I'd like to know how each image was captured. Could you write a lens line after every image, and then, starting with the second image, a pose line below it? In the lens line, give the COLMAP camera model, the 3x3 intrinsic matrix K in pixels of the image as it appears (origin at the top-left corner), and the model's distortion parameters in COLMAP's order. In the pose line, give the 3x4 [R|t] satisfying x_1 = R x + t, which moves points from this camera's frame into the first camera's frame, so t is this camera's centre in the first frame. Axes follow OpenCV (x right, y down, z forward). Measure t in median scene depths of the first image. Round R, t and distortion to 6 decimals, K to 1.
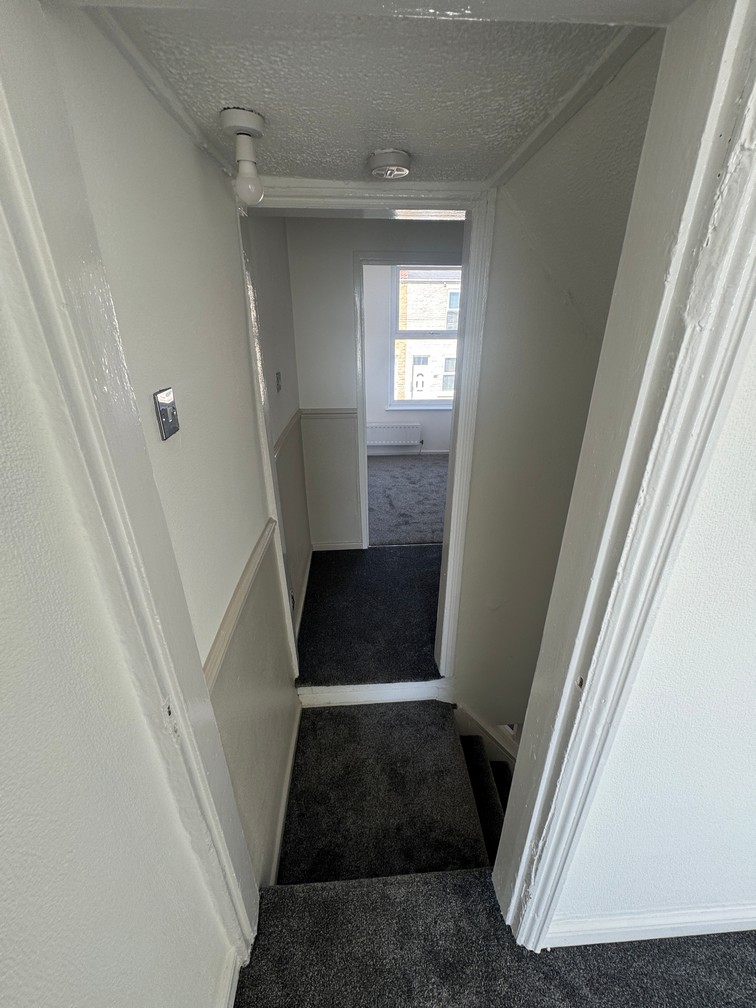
lens RADIAL K [[400.1, 0, 377.5], [0, 400.1, 502.2], [0, 0, 1]] dist [-0.012558, 0.001554]
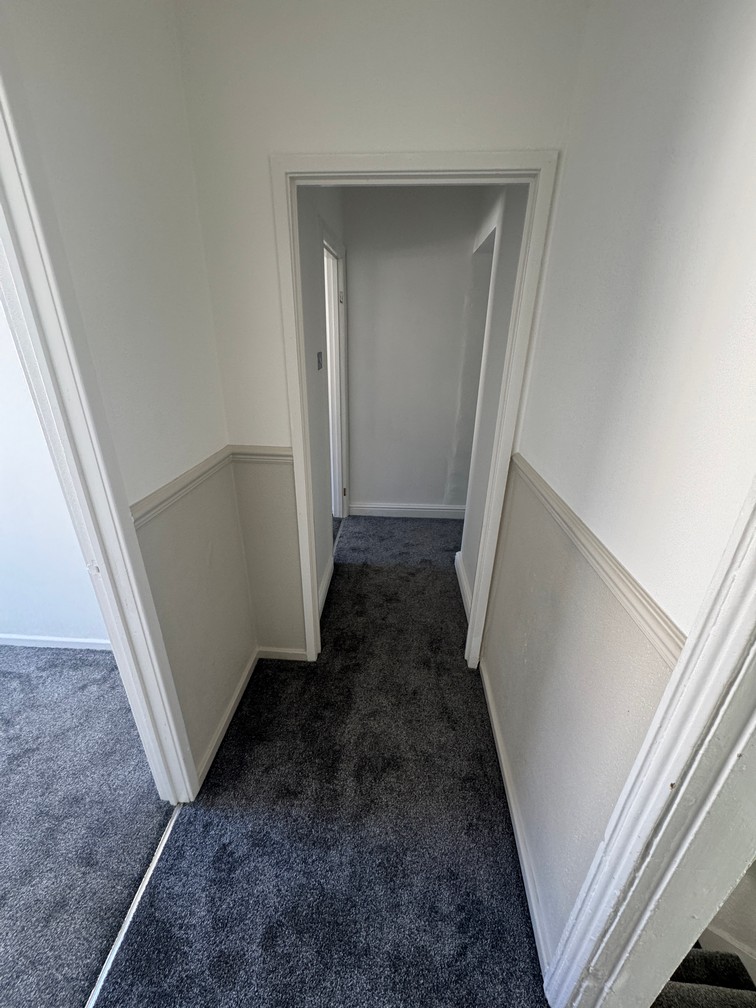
lens RADIAL K [[400.1, 0, 376.3], [0, 400.1, 499.1], [0, 0, 1]] dist [-0.012558, 0.001554]
pose [[0.105593, -0.380344, 0.918797, -0.025807], [0.381514, 0.868752, 0.315781, -0.159508], [-0.918312, 0.317189, 0.236841, 0.405926]]
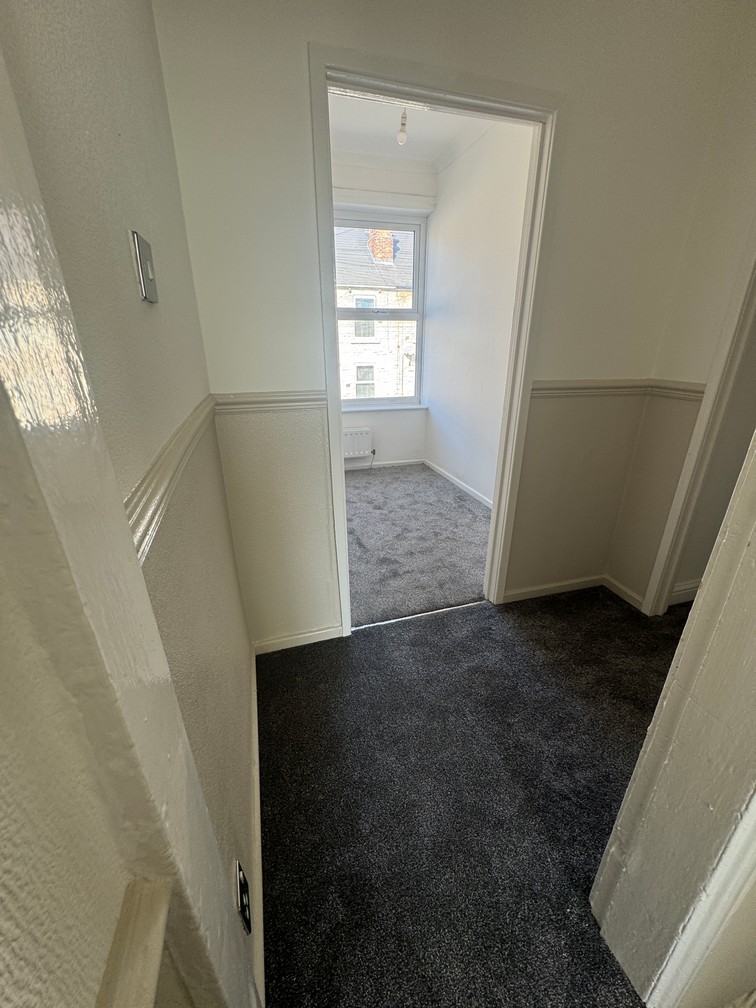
lens RADIAL K [[400.1, 0, 376.6], [0, 400.1, 502.7], [0, 0, 1]] dist [-0.012558, 0.001554]
pose [[0.973243, -0.085047, 0.213460, -0.063303], [0.091881, 0.995521, -0.022284, -0.038615], [-0.210609, 0.041301, 0.976698, 0.271934]]
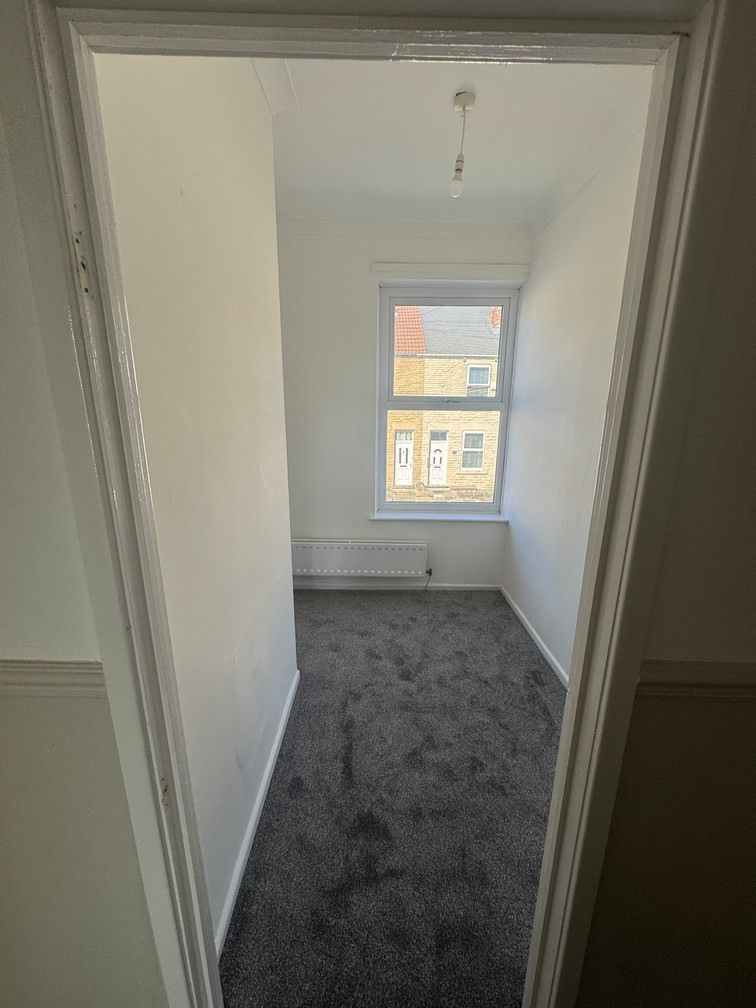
lens RADIAL K [[400.1, 0, 378.4], [0, 400.1, 499.9], [0, 0, 1]] dist [-0.012558, 0.001554]
pose [[0.998549, 0.026513, -0.046877, 0.066155], [-0.034326, 0.984033, -0.174643, -0.165998], [0.041499, 0.175999, 0.983515, 0.430614]]
